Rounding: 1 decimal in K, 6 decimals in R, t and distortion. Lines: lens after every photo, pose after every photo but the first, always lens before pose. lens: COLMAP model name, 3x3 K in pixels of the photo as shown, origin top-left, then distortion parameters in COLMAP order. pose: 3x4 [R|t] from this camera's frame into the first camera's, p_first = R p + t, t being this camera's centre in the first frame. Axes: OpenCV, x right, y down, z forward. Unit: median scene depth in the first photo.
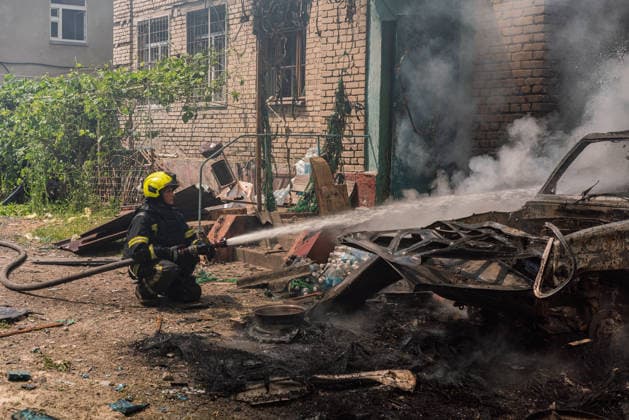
lens RADIAL K [[1001.1, 0, 312.5], [0, 1001.1, 210.3], [0, 0, 1]] dist [-0.023888, 0.000000]
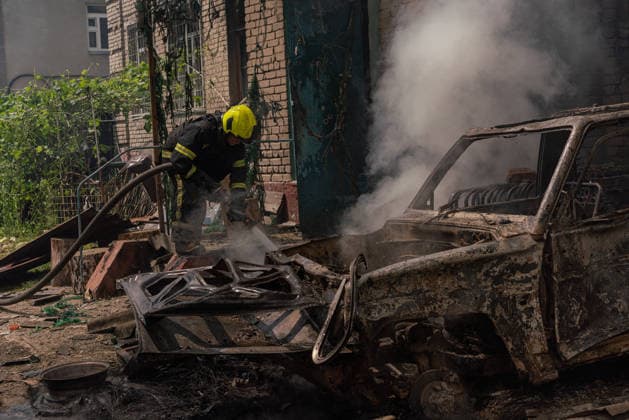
lens RADIAL K [[1001.1, 0, 316.4], [0, 1001.1, 209.7], [0, 0, 1]] dist [-0.023888, 0.000000]
pose [[0.993655, -0.049609, -0.100944, 0.158145], [0.050008, 0.998748, 0.001424, -0.013756], [0.100747, -0.006463, 0.994891, 0.136822]]
